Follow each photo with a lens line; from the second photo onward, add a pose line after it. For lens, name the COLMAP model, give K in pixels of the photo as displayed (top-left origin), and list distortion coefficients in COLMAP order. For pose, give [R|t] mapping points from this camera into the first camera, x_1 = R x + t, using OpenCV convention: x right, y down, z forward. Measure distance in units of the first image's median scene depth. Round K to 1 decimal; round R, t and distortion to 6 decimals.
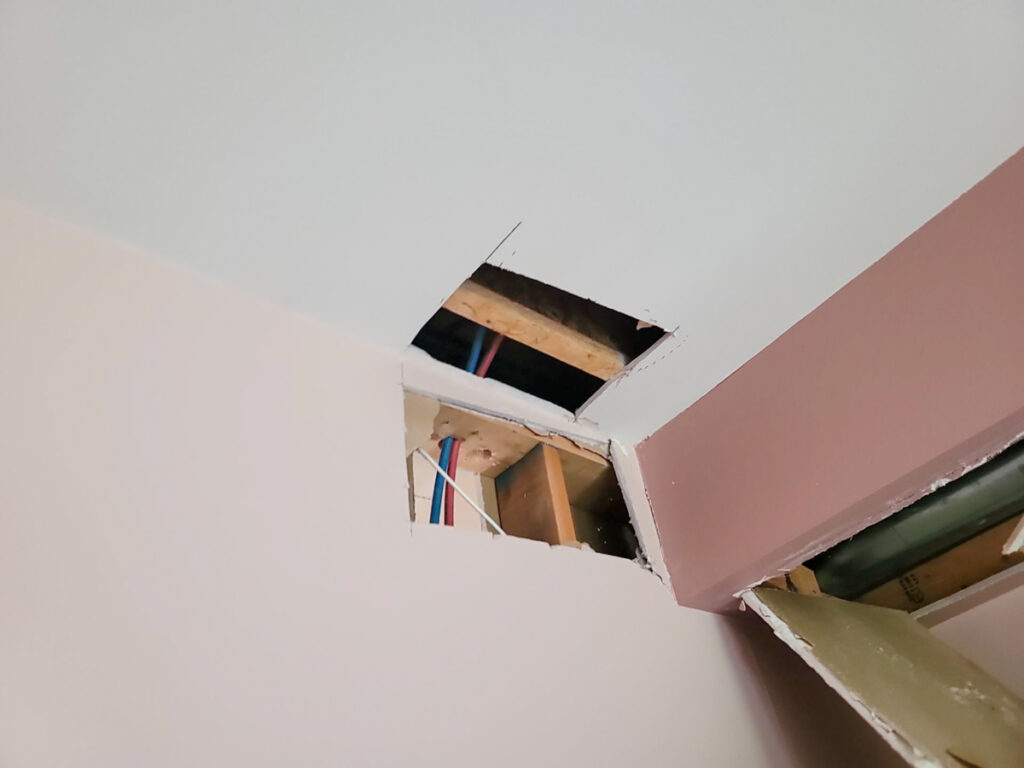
lens RADIAL K [[732.2, 0, 517.5], [0, 732.2, 384.7], [0, 0, 1]] dist [0.058942, -0.069785]
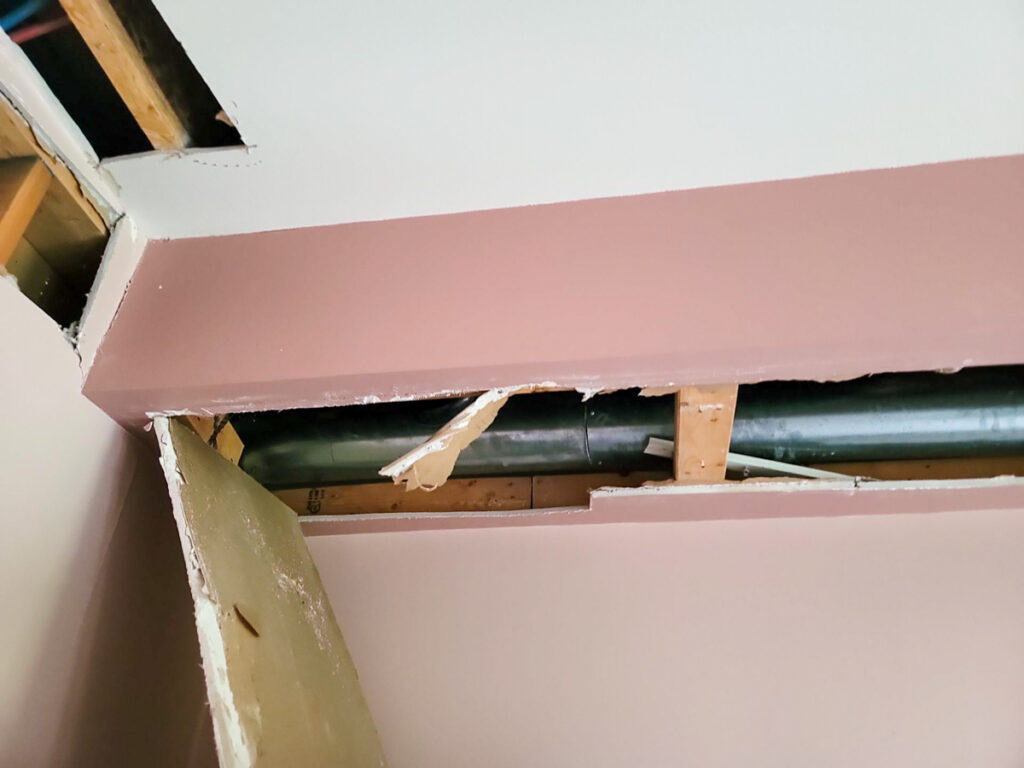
lens RADIAL K [[732.2, 0, 517.5], [0, 732.2, 384.7], [0, 0, 1]] dist [0.058942, -0.069785]
pose [[0.694712, 0.505143, 0.512060, 0.116453], [-0.548499, 0.832581, -0.077186, 0.064077], [-0.465322, -0.227243, 0.855474, -0.036326]]
